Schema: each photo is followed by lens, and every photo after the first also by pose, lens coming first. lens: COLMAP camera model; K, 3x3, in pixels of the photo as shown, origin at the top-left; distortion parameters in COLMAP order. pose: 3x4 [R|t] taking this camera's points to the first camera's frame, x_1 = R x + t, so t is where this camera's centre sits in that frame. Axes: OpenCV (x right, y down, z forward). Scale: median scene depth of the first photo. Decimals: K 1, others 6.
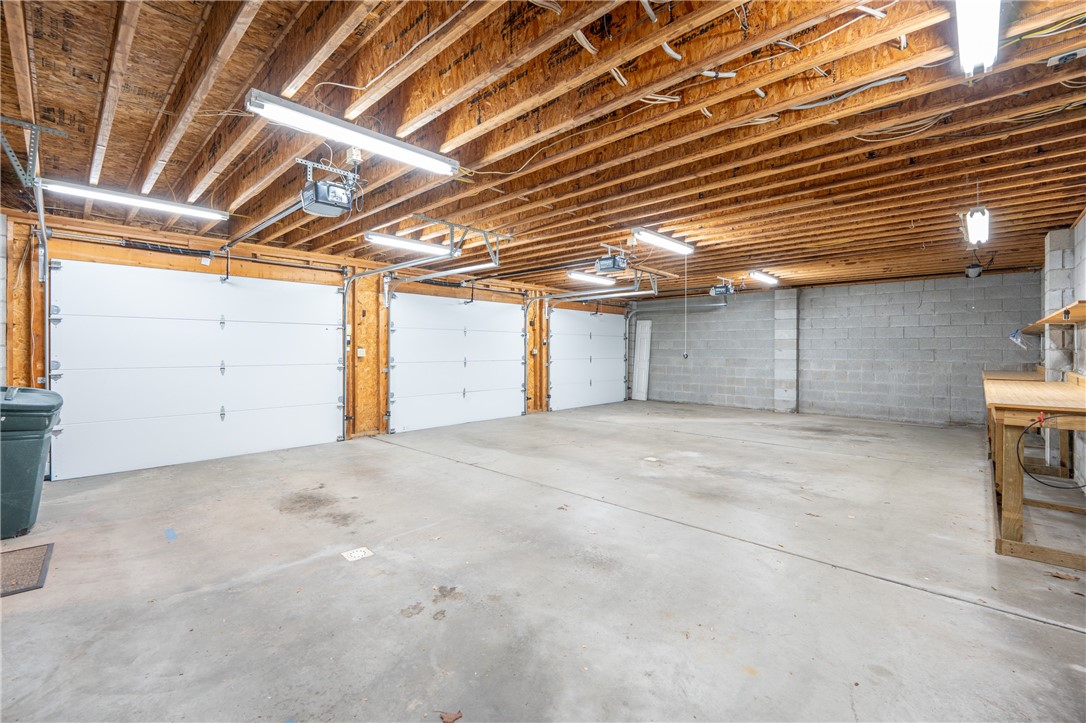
lens RADIAL K [[445.1, 0, 545.1], [0, 445.1, 353.6], [0, 0, 1]] dist [-0.009838, 0.000054]
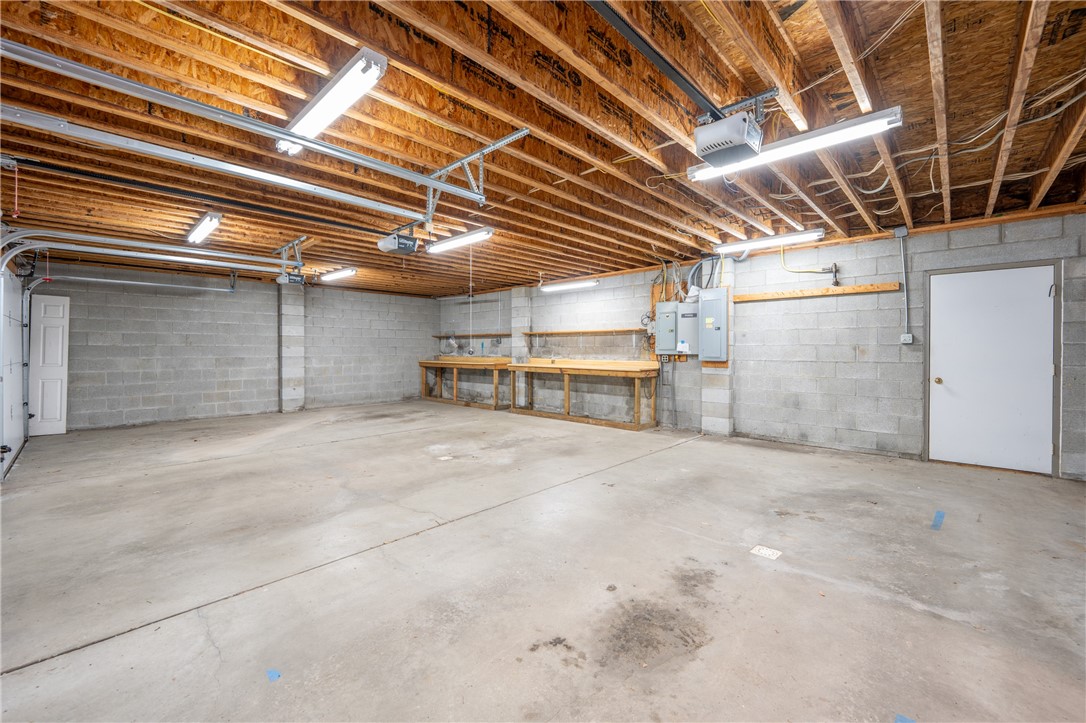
lens RADIAL K [[445.1, 0, 545.1], [0, 445.1, 353.6], [0, 0, 1]] dist [-0.009838, 0.000054]
pose [[0.019471, -0.014268, 0.999709, -1.147494], [0.008193, 0.999867, 0.014110, -0.008070], [-0.999777, 0.007916, 0.019586, 1.191581]]
